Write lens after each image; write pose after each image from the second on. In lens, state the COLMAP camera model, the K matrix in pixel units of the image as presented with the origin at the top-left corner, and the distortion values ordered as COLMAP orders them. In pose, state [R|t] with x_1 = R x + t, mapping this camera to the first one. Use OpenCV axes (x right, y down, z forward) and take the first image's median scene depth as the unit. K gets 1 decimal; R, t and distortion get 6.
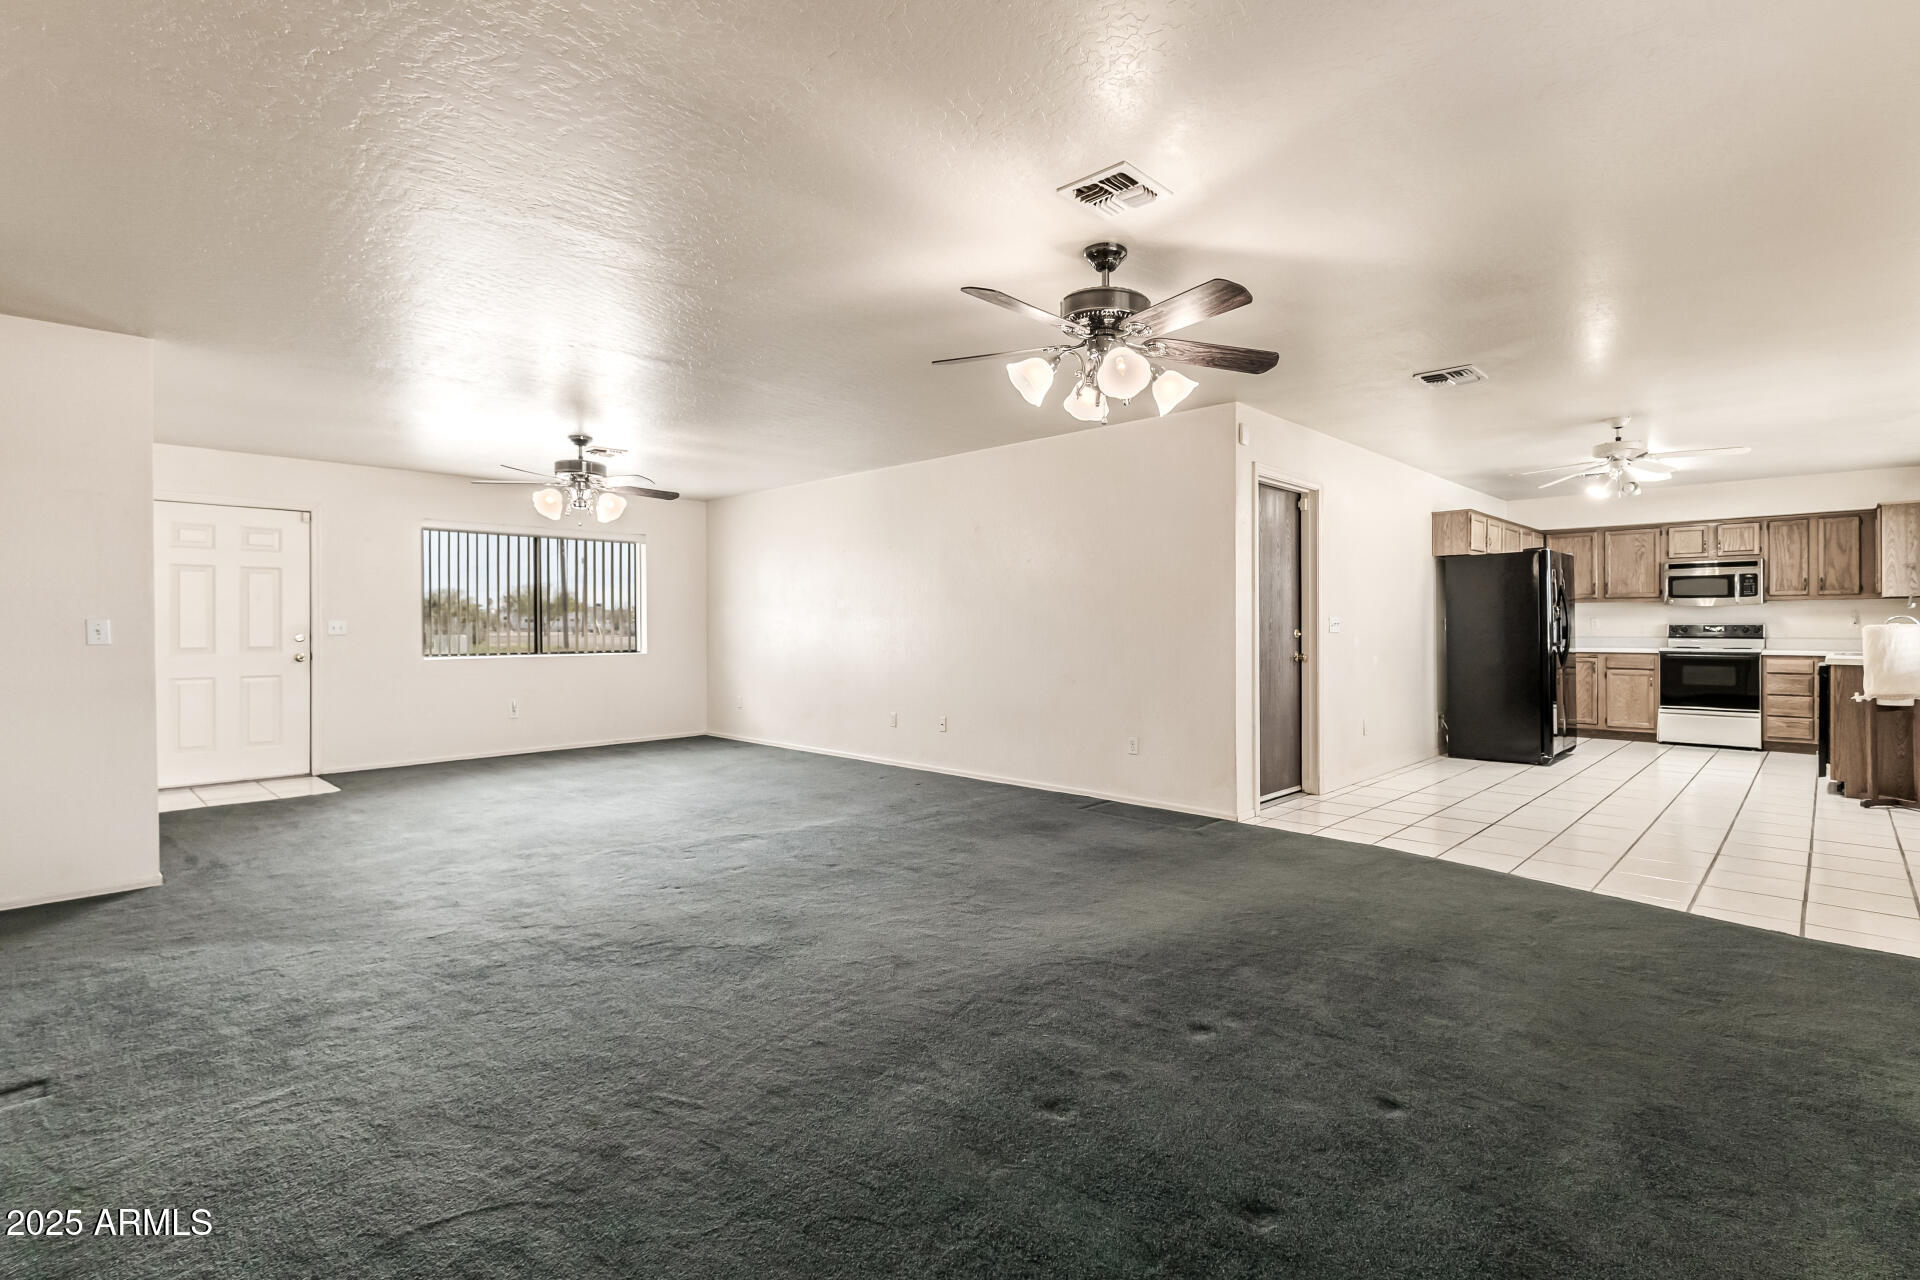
lens RADIAL K [[894.3, 0, 1062.0], [0, 894.3, 628.0], [0, 0, 1]] dist [0.002399, 0.000354]
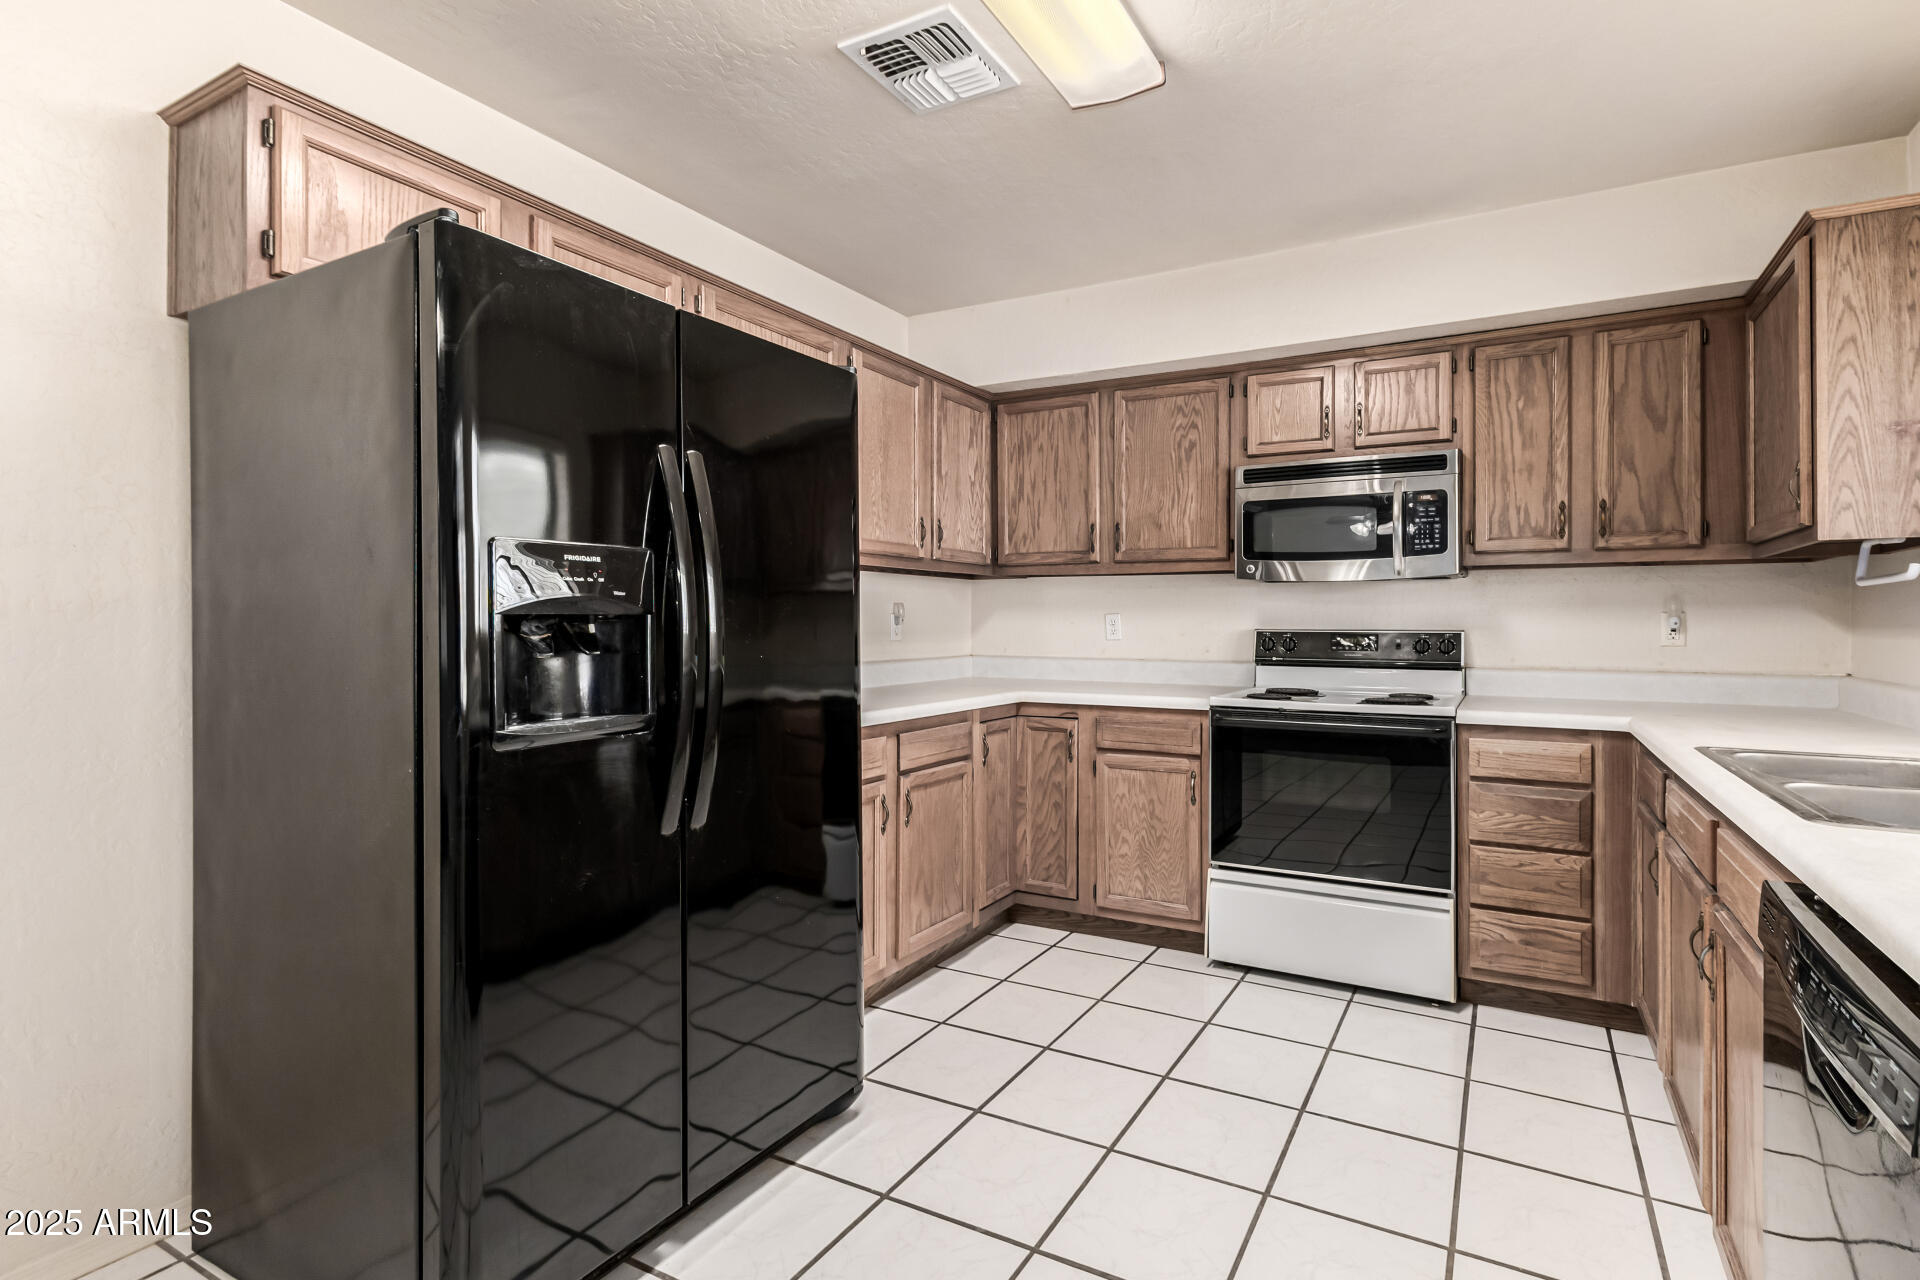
lens RADIAL K [[894.3, 0, 1067.5], [0, 894.3, 619.1], [0, 0, 1]] dist [0.002399, 0.000354]
pose [[0.967804, 0.007524, 0.251591, 0.538205], [-0.005269, 0.999940, -0.009636, -0.005049], [-0.251648, 0.008000, 0.967786, 0.690041]]
